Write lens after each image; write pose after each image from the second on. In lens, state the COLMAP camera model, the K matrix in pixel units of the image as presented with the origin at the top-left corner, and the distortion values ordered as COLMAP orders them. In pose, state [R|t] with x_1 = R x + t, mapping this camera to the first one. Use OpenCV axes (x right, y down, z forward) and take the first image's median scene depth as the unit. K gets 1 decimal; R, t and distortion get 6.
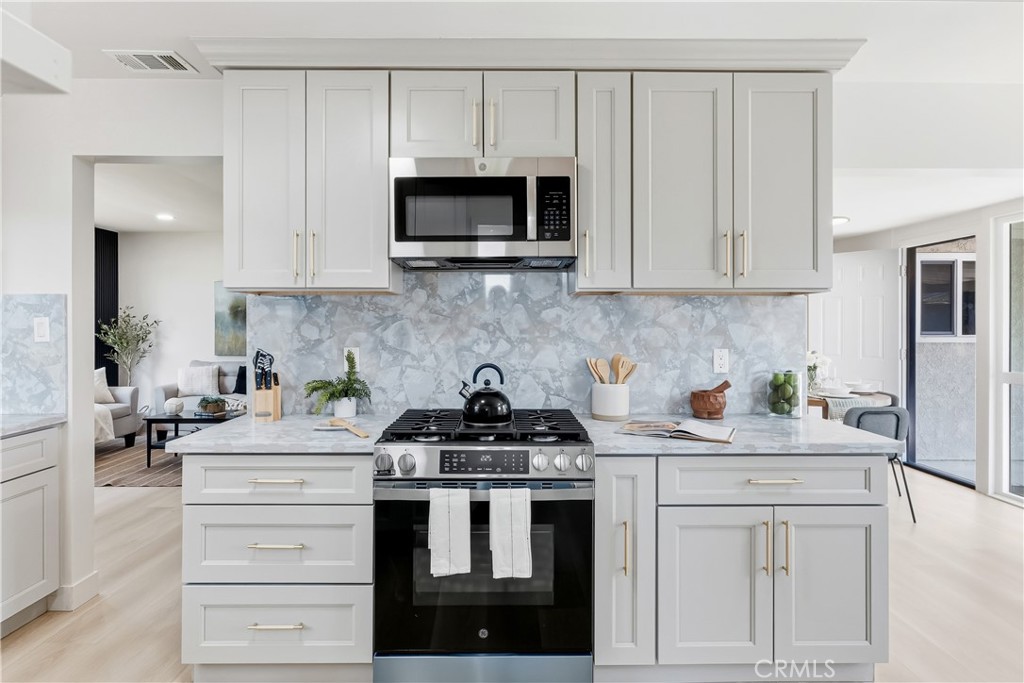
lens RADIAL K [[560.3, 0, 512.3], [0, 560.3, 324.4], [0, 0, 1]] dist [0.000538, 0.001004]
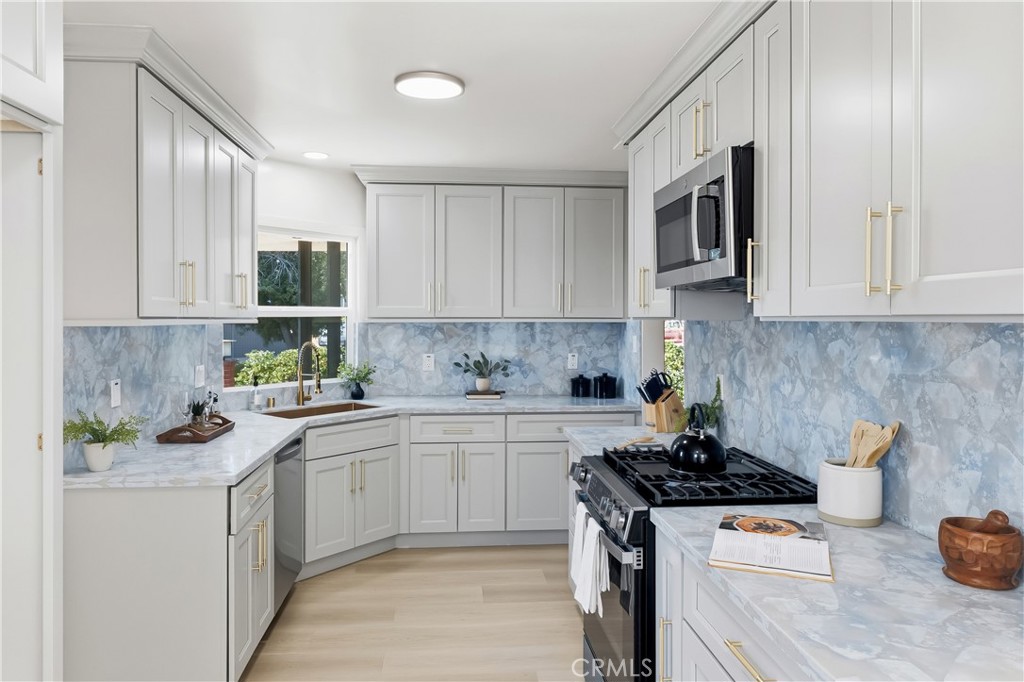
lens RADIAL K [[703.2, 0, 501.9], [0, 703.2, 322.8], [0, 0, 1]] dist [-0.001065, 0.001295]
pose [[0.061937, 0.007147, -0.998054, 0.904723], [-0.001890, 0.999973, 0.007044, -0.055859], [0.998078, 0.001450, 0.061949, 0.542744]]
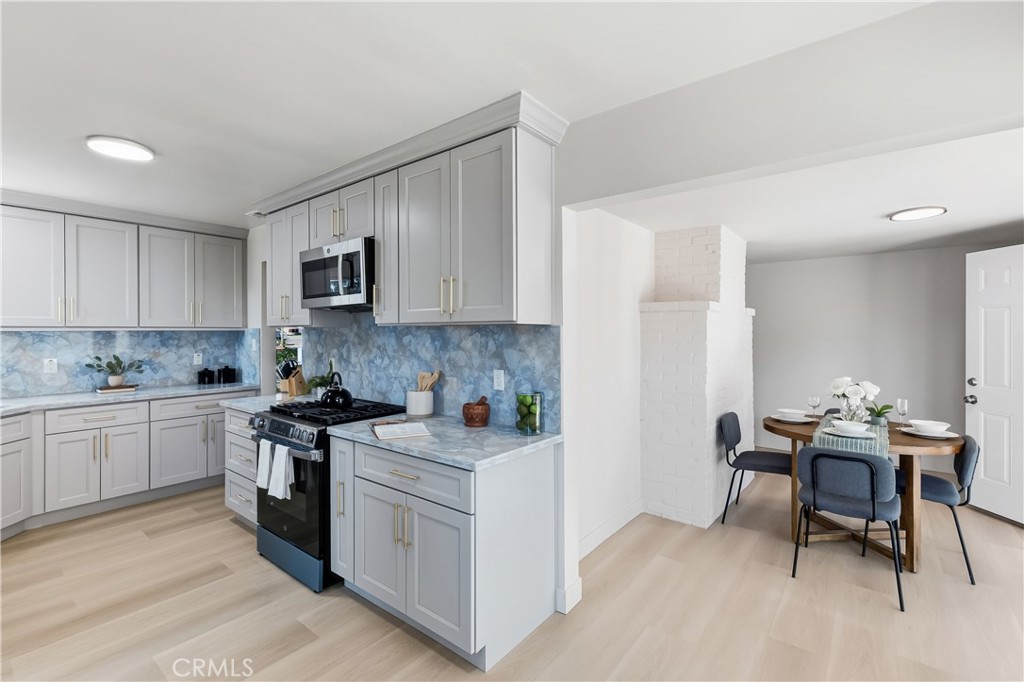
lens RADIAL K [[463.0, 0, 516.1], [0, 463.0, 333.9], [0, 0, 1]] dist [0.003583, 0.001552]
pose [[0.771970, 0.001767, -0.635657, 1.044306], [0.002698, 0.999978, 0.006056, -0.039860], [0.635653, -0.006390, 0.771948, 0.262959]]
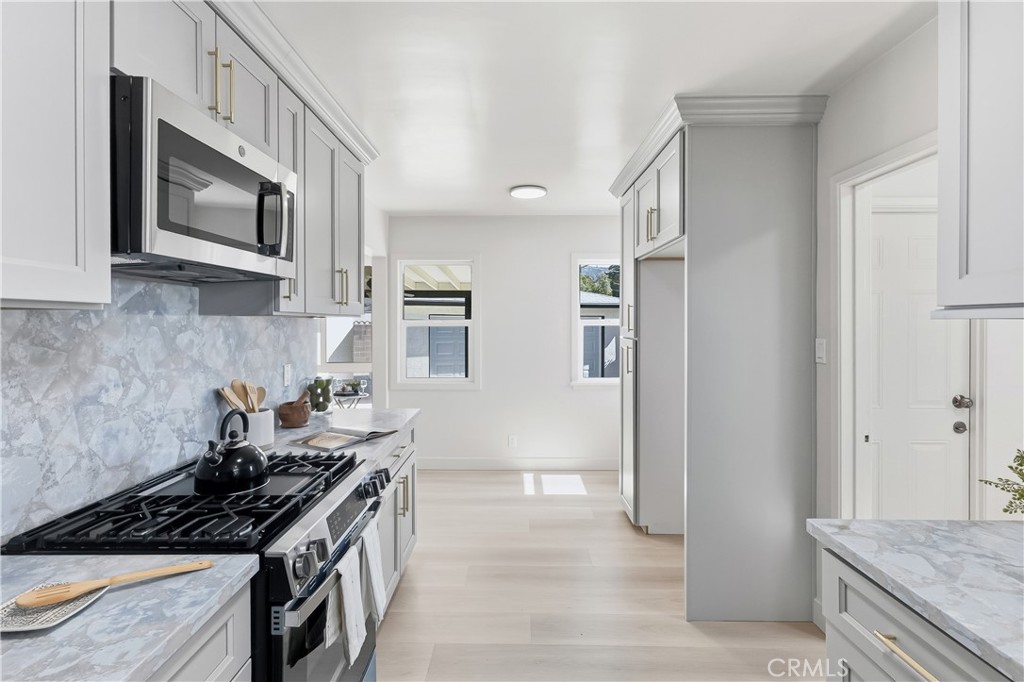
lens RADIAL K [[482.5, 0, 511.3], [0, 482.5, 321.7], [0, 0, 1]] dist [0.000020, -0.000091]
pose [[0.028507, 0.000823, 0.999593, -0.596204], [0.002208, 0.999997, -0.000886, -0.041483], [-0.999591, 0.002233, 0.028505, 0.525980]]
